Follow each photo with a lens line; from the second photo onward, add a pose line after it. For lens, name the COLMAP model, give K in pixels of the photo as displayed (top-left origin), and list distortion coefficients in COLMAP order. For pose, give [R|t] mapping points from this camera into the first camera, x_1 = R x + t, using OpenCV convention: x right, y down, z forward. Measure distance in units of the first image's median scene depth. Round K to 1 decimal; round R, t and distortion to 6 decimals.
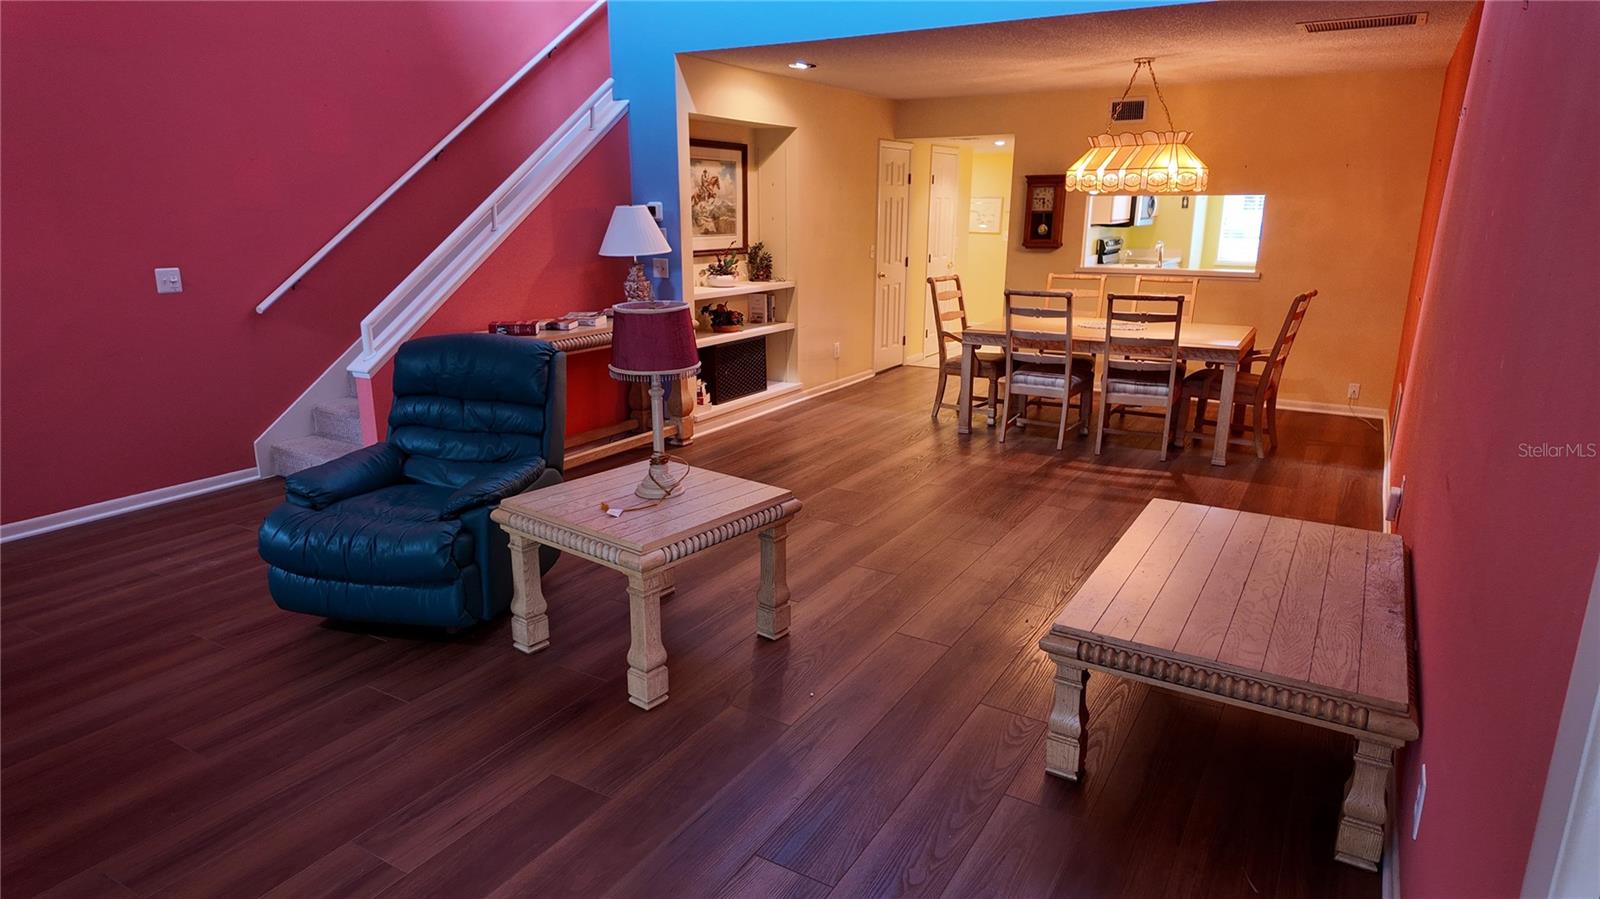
lens RADIAL K [[929.6, 0, 798.8], [0, 929.6, 443.4], [0, 0, 1]] dist [0.060603, -0.065875]
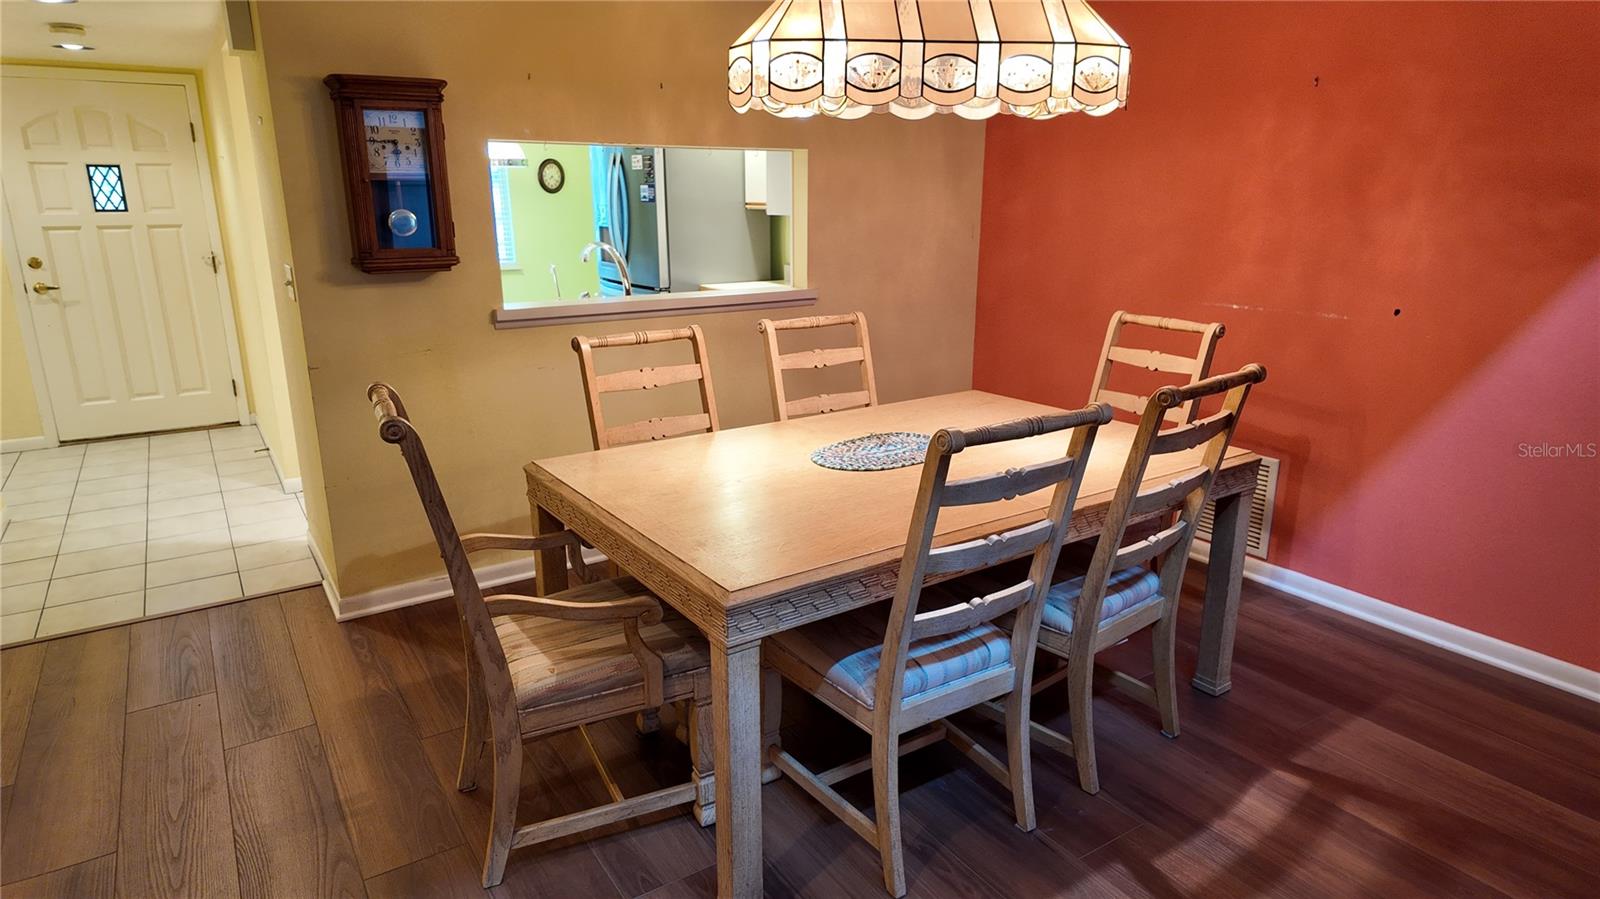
lens RADIAL K [[969.9, 0, 773.0], [0, 969.9, 449.1], [0, 0, 1]] dist [0.031854, -0.001211]
pose [[0.454714, -0.247762, 0.855482, -0.048022], [0.237802, 0.959431, 0.151469, -0.207709], [-0.858304, 0.134560, 0.495185, 0.864281]]
